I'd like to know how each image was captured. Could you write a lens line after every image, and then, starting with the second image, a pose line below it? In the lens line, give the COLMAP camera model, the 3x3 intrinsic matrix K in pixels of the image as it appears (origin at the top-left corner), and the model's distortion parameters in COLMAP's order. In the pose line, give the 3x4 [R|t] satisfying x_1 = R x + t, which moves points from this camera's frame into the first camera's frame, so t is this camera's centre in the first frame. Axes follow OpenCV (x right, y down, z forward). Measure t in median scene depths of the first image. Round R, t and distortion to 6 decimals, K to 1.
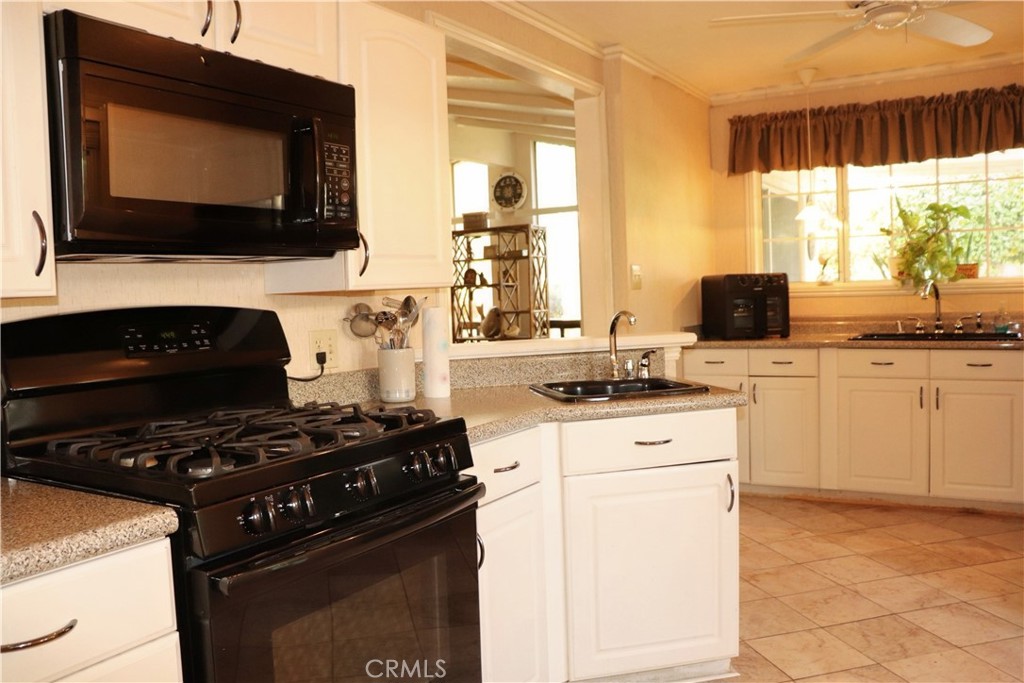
lens RADIAL K [[846.0, 0, 510.2], [0, 846.0, 344.9], [0, 0, 1]] dist [-0.170450, 0.153758]
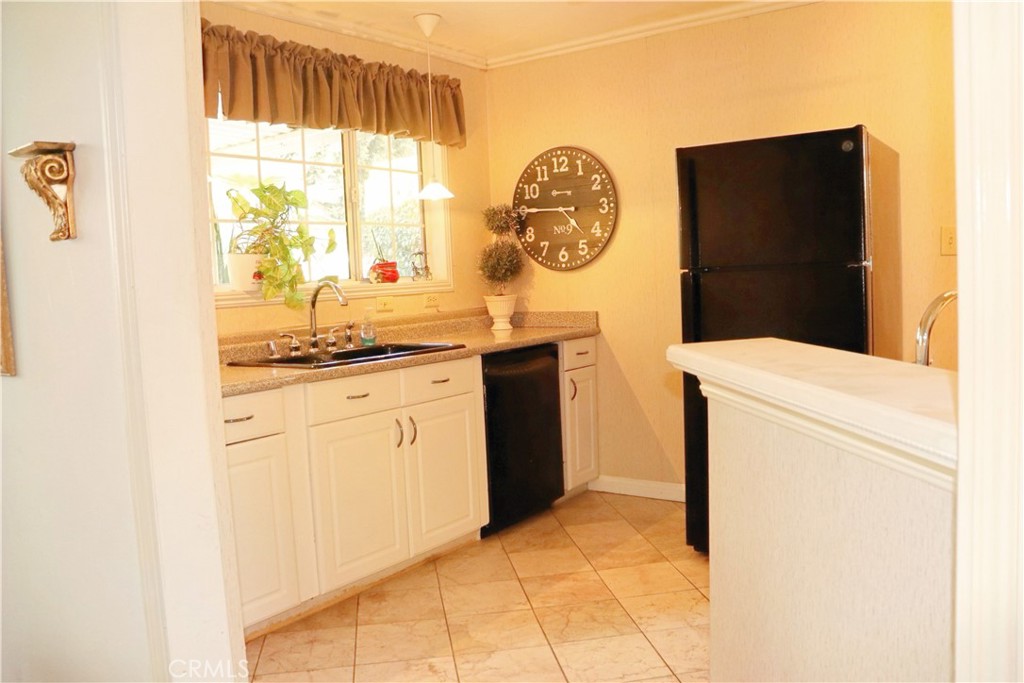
lens RADIAL K [[846.0, 0, 511.9], [0, 846.0, 338.3], [0, 0, 1]] dist [-0.170450, 0.153758]
pose [[0.070884, -0.040676, 0.996655, -0.275499], [0.100899, 0.994336, 0.033405, -0.040456], [-0.992368, 0.098193, 0.074586, 0.867605]]
